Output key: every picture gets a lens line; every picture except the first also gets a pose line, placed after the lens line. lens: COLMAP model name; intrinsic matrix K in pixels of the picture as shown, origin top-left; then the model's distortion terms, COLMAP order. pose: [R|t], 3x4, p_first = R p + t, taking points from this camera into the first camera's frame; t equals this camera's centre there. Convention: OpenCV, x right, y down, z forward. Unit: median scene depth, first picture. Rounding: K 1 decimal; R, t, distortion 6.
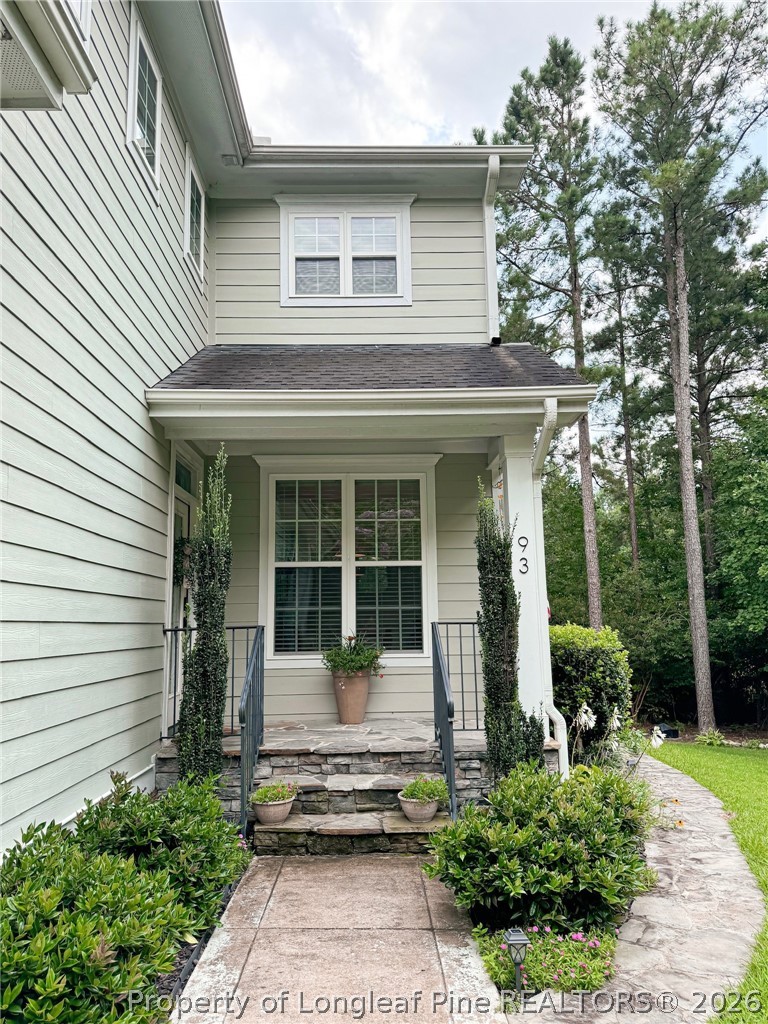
lens RADIAL K [[732.2, 0, 384.0], [0, 732.2, 512.0], [0, 0, 1]] dist [0.002662, -0.000299]
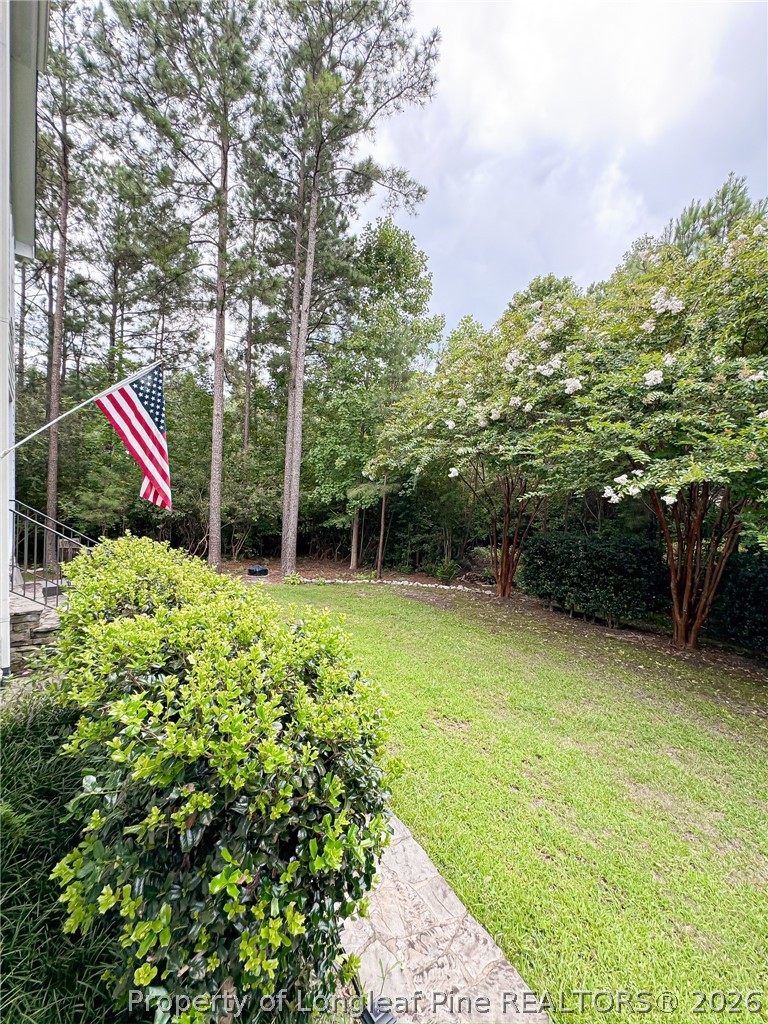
lens RADIAL K [[420.6, 0, 384.0], [0, 420.6, 512.0], [0, 0, 1]] dist [-0.000052, 0.000581]
pose [[0.778860, 0.026114, 0.626654, 0.056490], [-0.163709, 0.972962, 0.162926, 0.020416], [-0.605456, -0.229485, 0.762076, 0.227334]]
